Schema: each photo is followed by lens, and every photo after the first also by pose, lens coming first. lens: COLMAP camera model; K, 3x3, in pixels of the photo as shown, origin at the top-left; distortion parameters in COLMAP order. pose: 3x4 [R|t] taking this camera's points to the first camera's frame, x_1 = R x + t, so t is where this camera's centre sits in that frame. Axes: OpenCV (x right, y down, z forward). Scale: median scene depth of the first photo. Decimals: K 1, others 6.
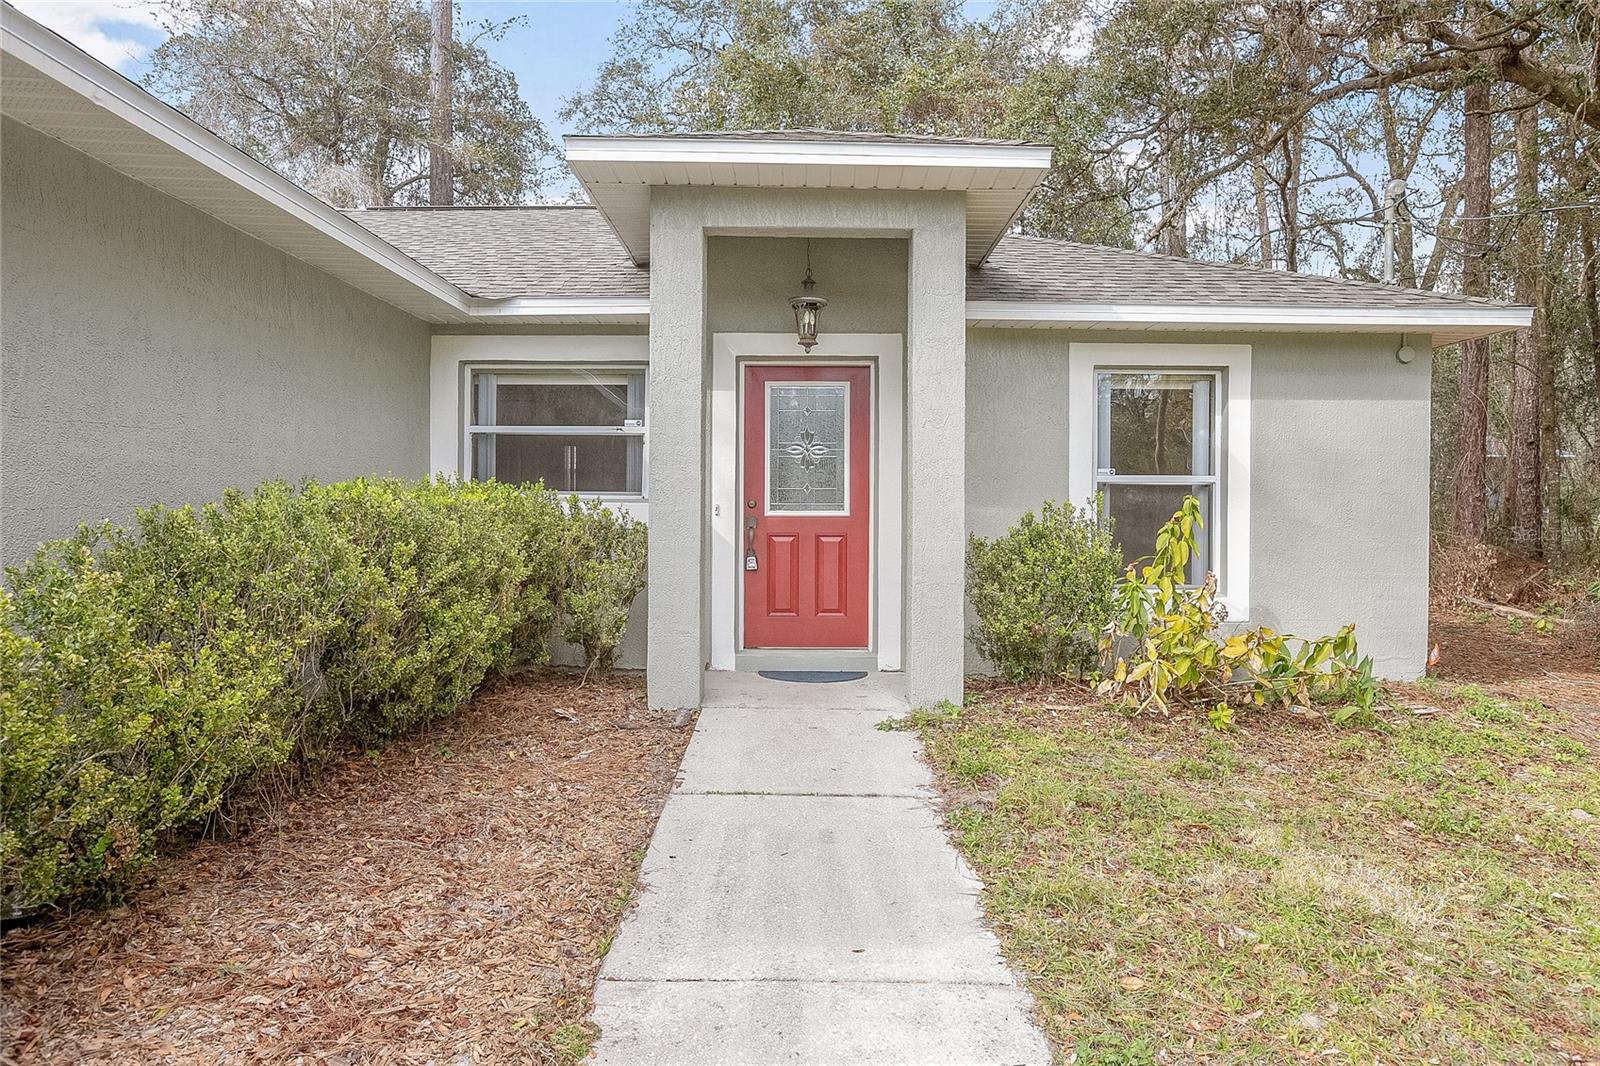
lens RADIAL K [[1086.2, 0, 795.2], [0, 1086.2, 506.9], [0, 0, 1]] dist [-0.001389, -0.000466]
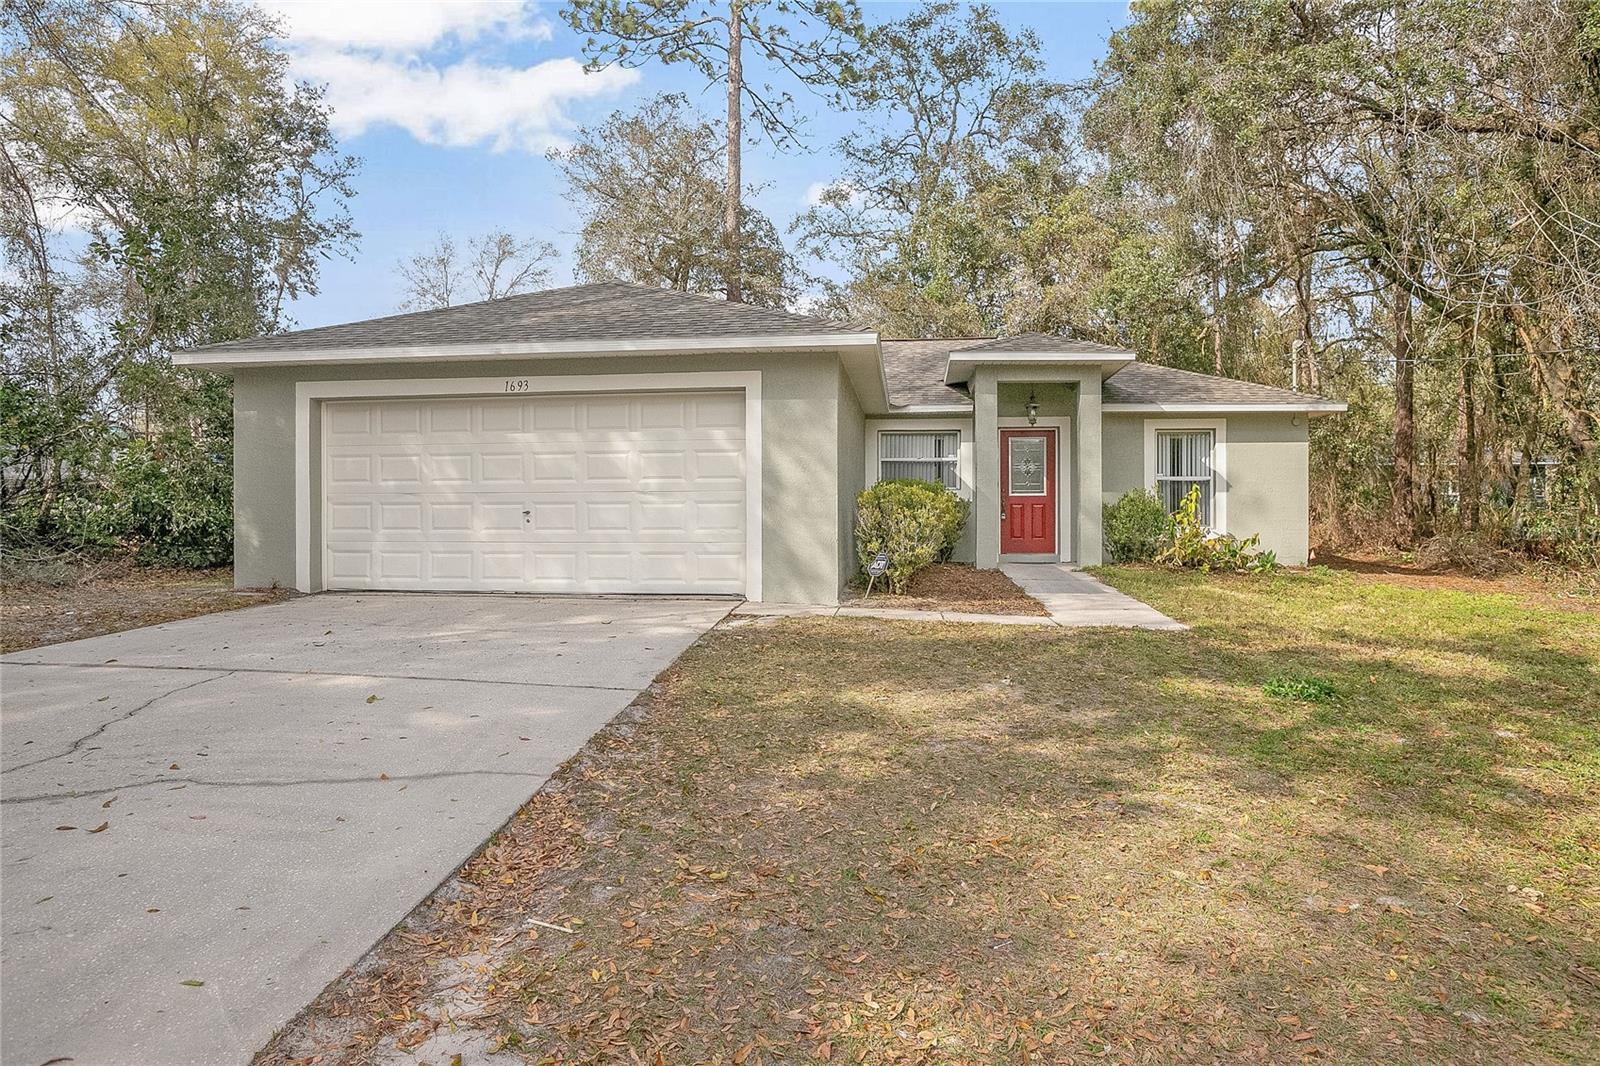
lens RADIAL K [[949.6, 0, 805.8], [0, 949.6, 520.1], [0, 0, 1]] dist [-0.032544, 0.002058]
pose [[0.994465, -0.005985, -0.104899, -0.255718], [0.006526, 0.999967, 0.004818, 0.048999], [0.104867, -0.005476, 0.994471, -1.082889]]
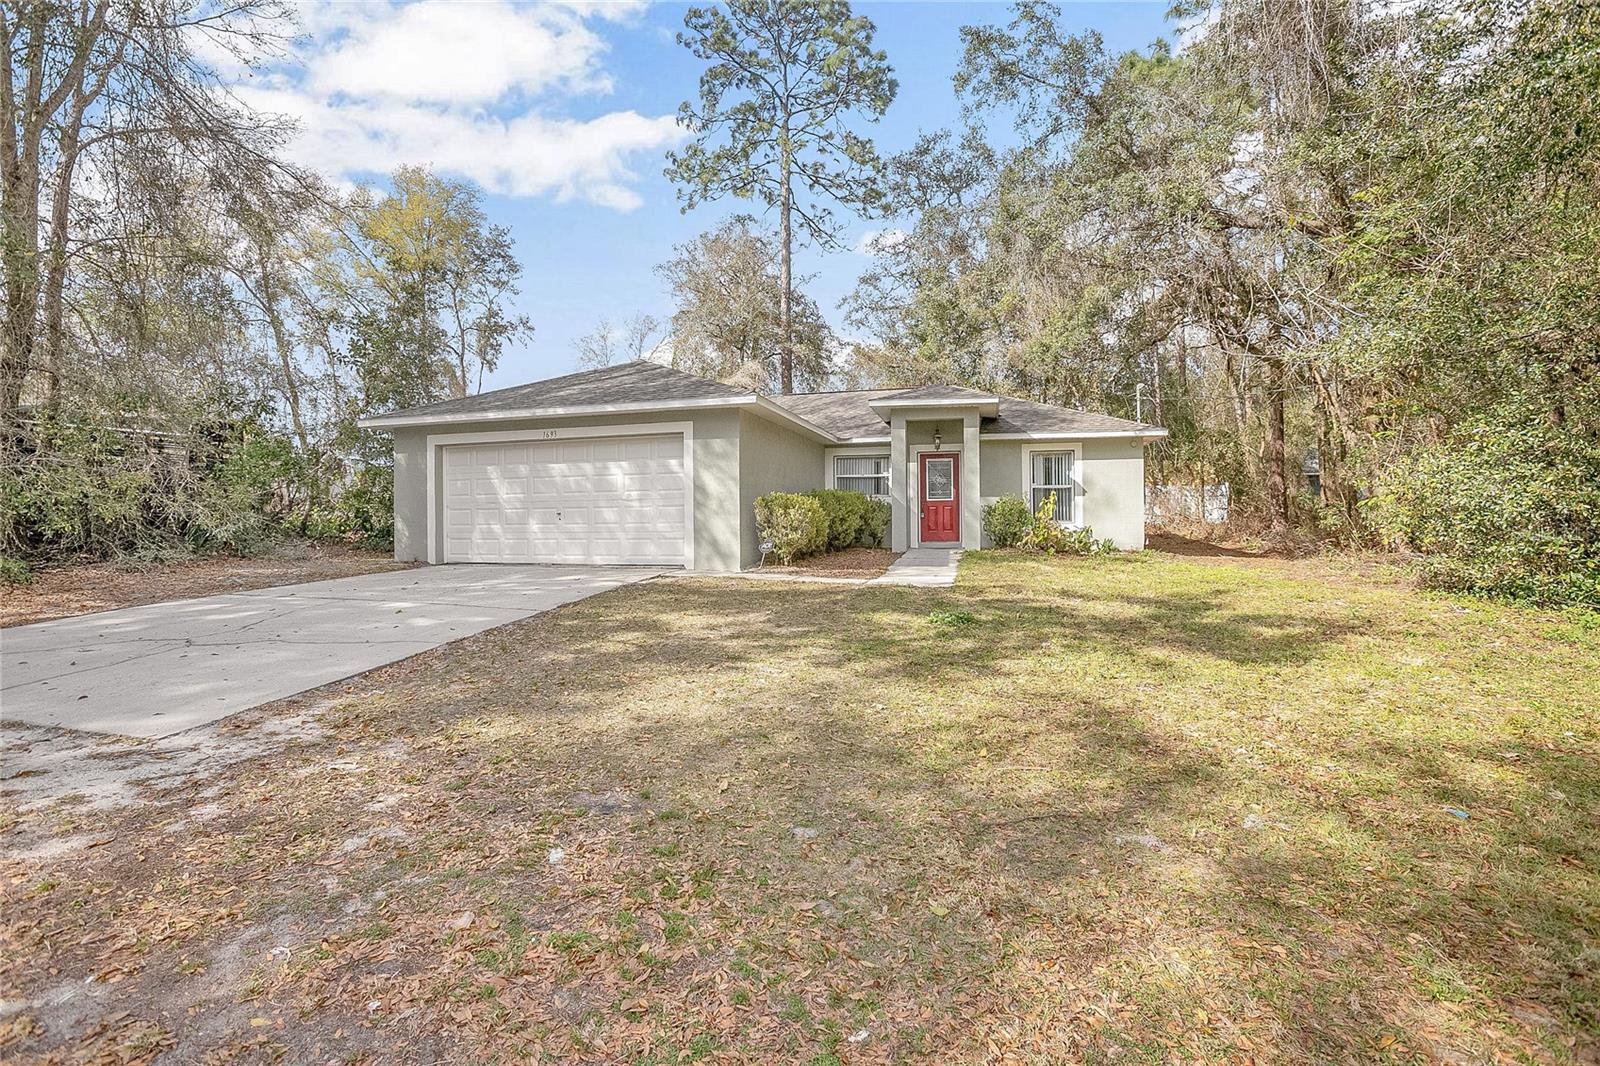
lens RADIAL K [[734.5, 0, 794.1], [0, 734.5, 521.8], [0, 0, 1]] dist [-0.080512, 0.032907]
pose [[0.969168, -0.013064, -0.246054, 0.129519], [0.013708, 0.999906, 0.000908, 0.065845], [0.246018, -0.004253, 0.969256, -1.251031]]
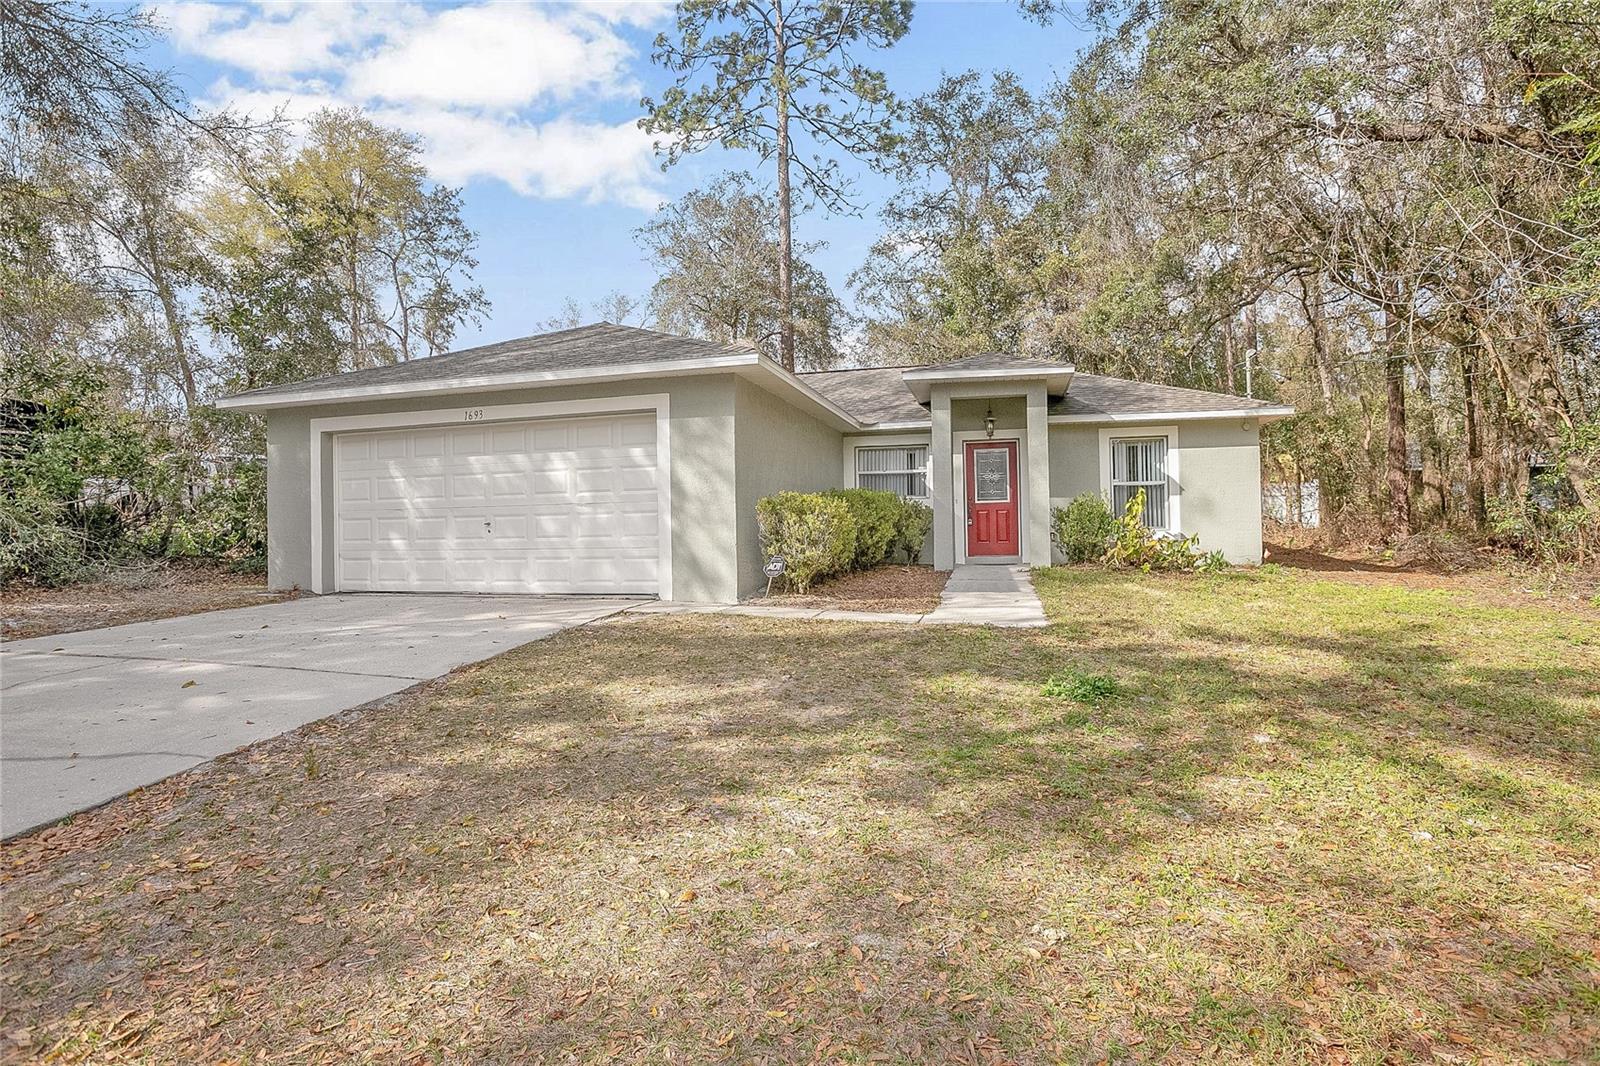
lens RADIAL K [[811.0, 0, 793.3], [0, 811.0, 524.3], [0, 0, 1]] dist [-0.075621, 0.041093]
pose [[0.969086, -0.023307, -0.245619, 0.023108], [0.022366, 0.999728, -0.006621, 0.062440], [0.245707, 0.000923, 0.969344, -0.945500]]
